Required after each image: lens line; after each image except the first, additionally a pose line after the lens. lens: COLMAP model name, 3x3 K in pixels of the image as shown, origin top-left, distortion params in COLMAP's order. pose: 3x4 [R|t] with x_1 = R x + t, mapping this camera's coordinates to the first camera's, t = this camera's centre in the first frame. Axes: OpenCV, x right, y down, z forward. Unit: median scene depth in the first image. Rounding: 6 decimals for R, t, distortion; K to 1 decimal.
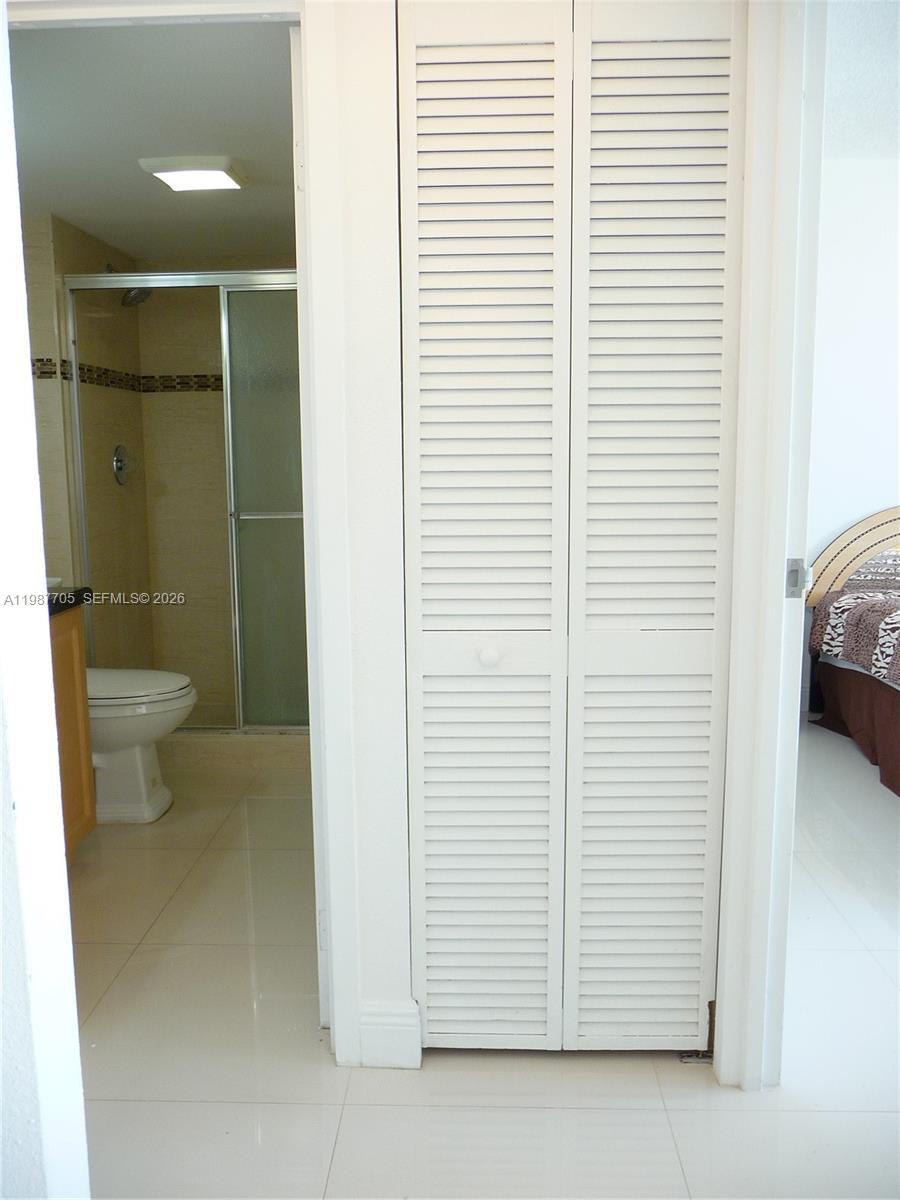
lens RADIAL K [[995.5, 0, 450.2], [0, 995.5, 600.1], [0, 0, 1]] dist [-0.042241, 0.052773]
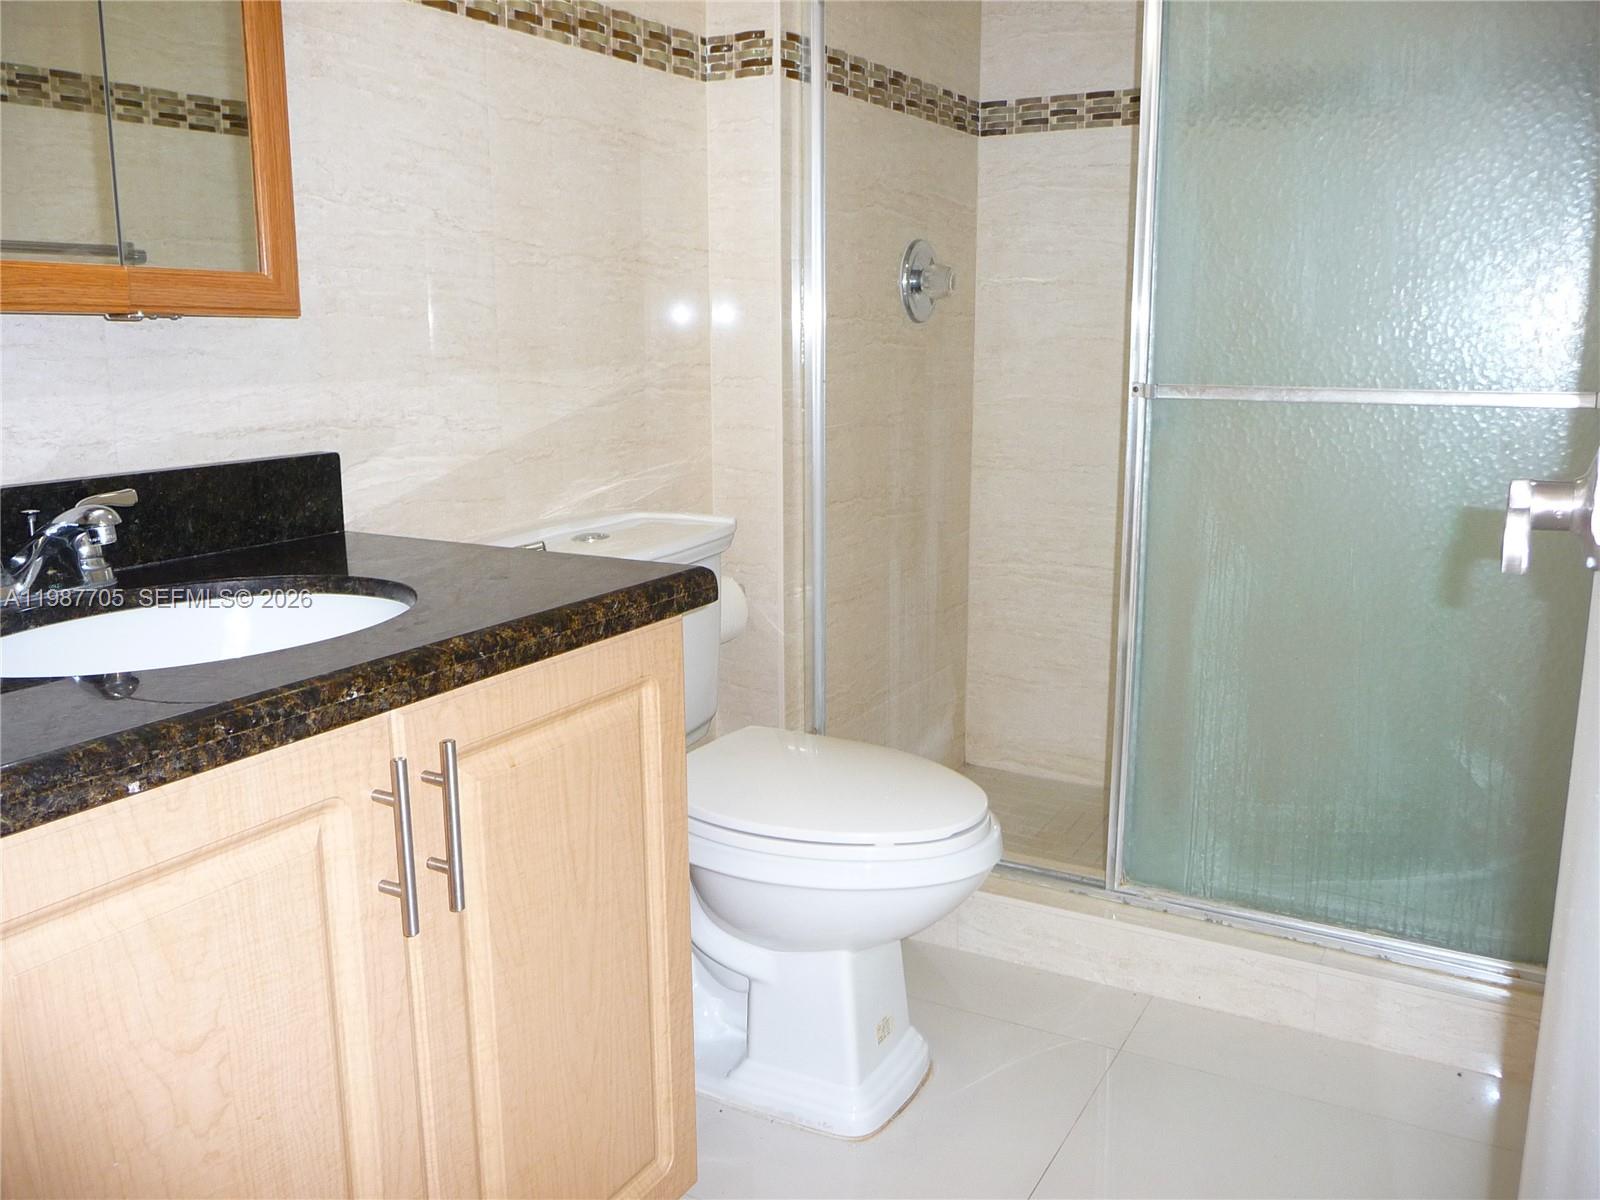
lens RADIAL K [[1327.4, 0, 801.6], [0, 1327.4, 597.8], [0, 0, 1]] dist [-0.042241, 0.052773]
pose [[0.886408, 0.096177, -0.452804, -0.078938], [-0.069940, 0.994774, 0.074379, -0.027837], [0.457591, -0.034261, 0.888502, 0.408458]]
